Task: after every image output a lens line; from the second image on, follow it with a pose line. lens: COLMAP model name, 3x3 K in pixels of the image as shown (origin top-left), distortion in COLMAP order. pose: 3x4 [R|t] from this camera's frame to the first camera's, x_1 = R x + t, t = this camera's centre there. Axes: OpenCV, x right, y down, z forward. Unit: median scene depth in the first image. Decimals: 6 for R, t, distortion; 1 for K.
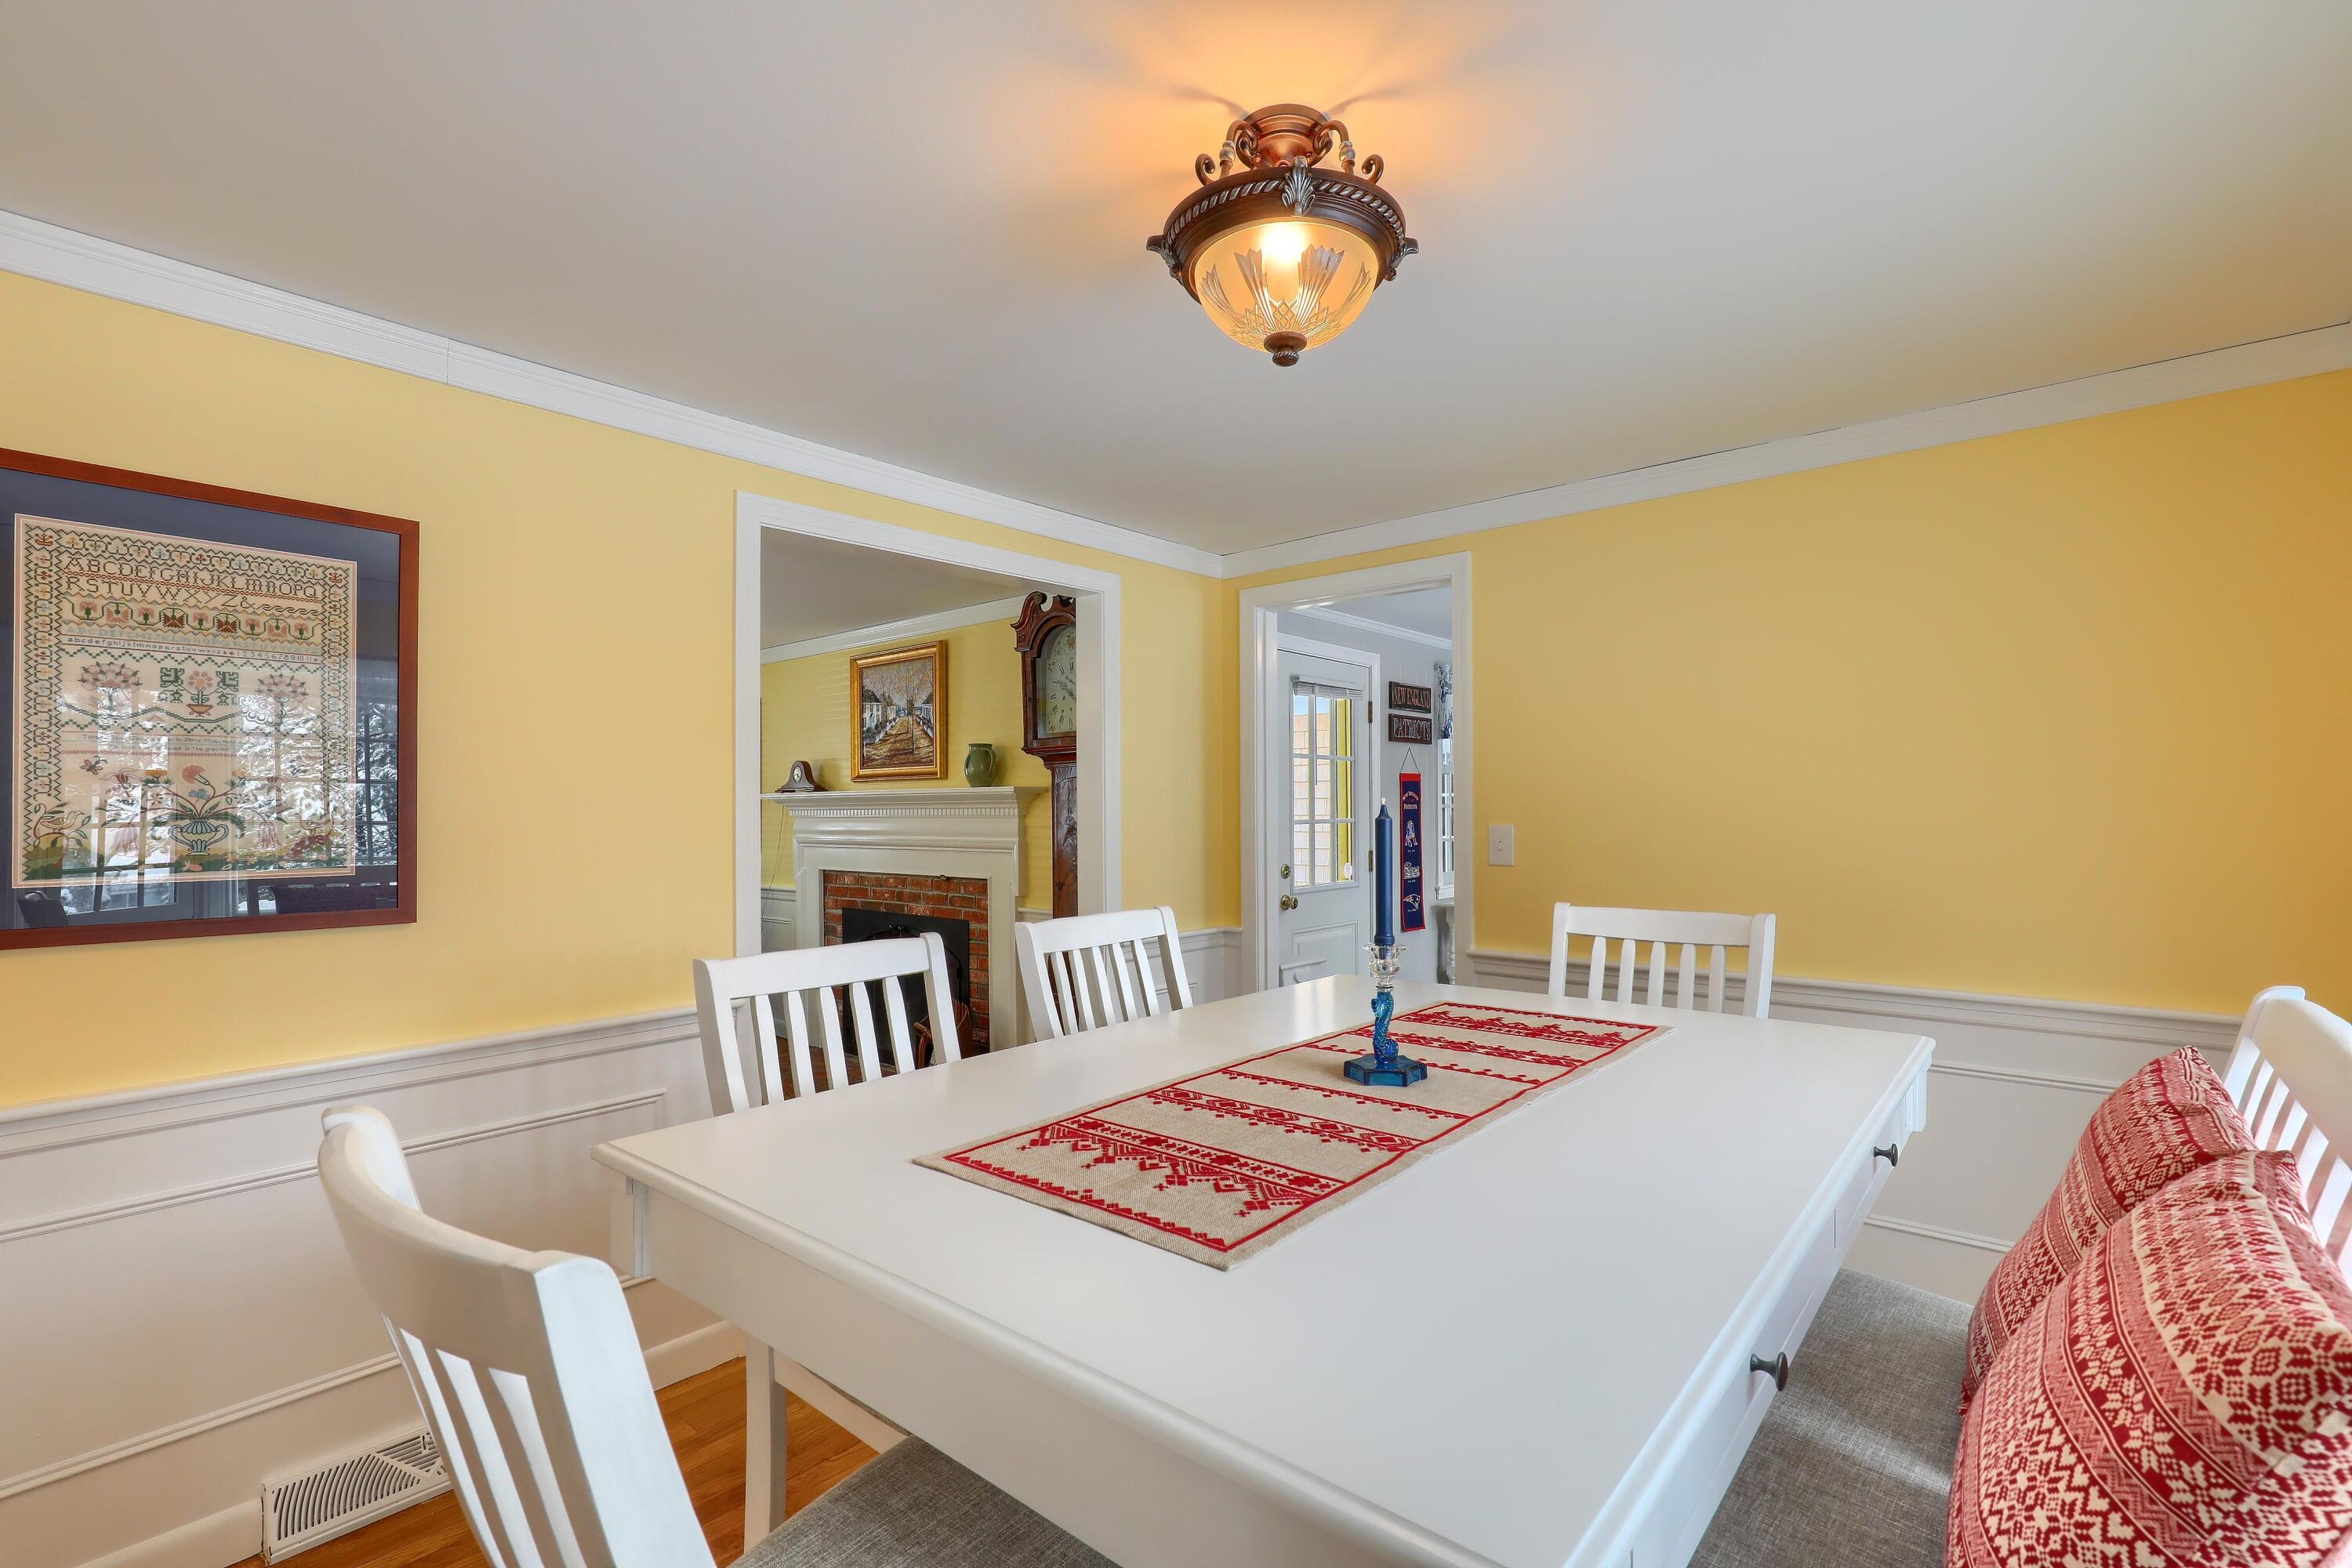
lens RADIAL K [[1058.8, 0, 1172.3], [0, 1058.8, 797.7], [0, 0, 1]] dist [-0.001846, -0.000553]
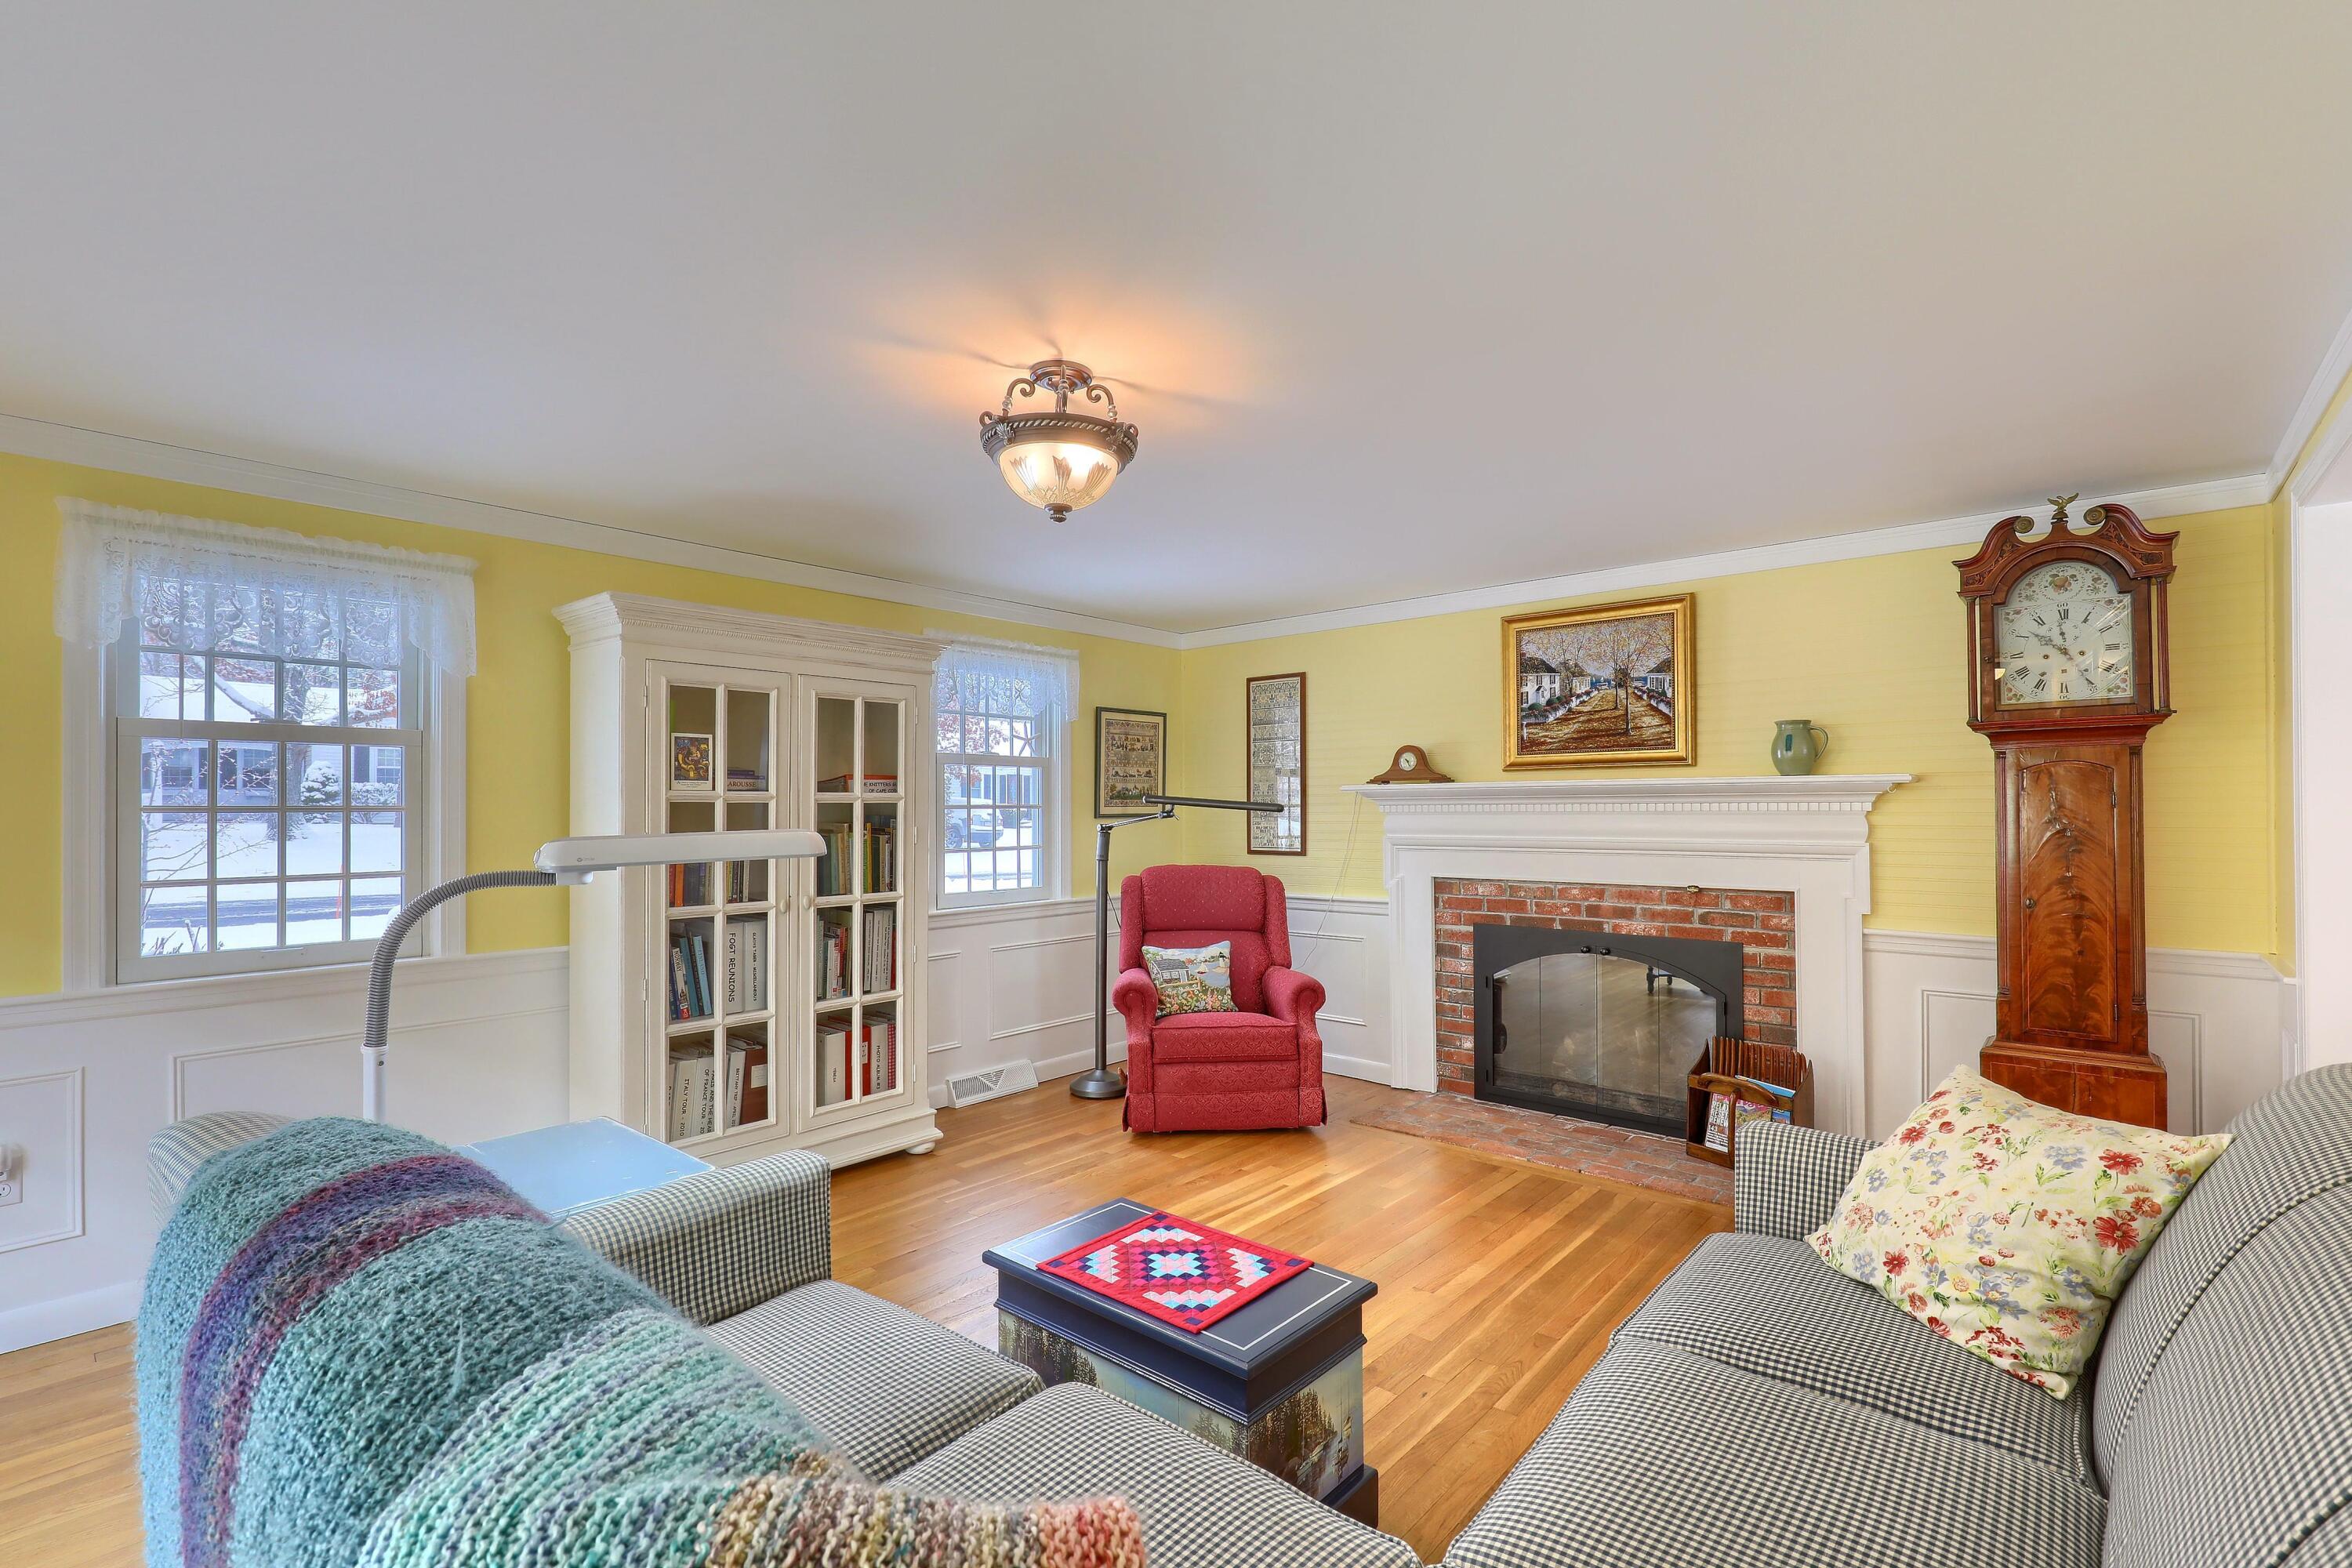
lens RADIAL K [[1058.8, 0, 1177.1], [0, 1058.8, 794.7], [0, 0, 1]] dist [-0.001846, -0.000553]
pose [[0.999951, 0.002396, -0.009580, -0.567459], [-0.002408, 0.999996, -0.001245, 0.005644], [0.009577, 0.001268, 0.999953, 0.185344]]
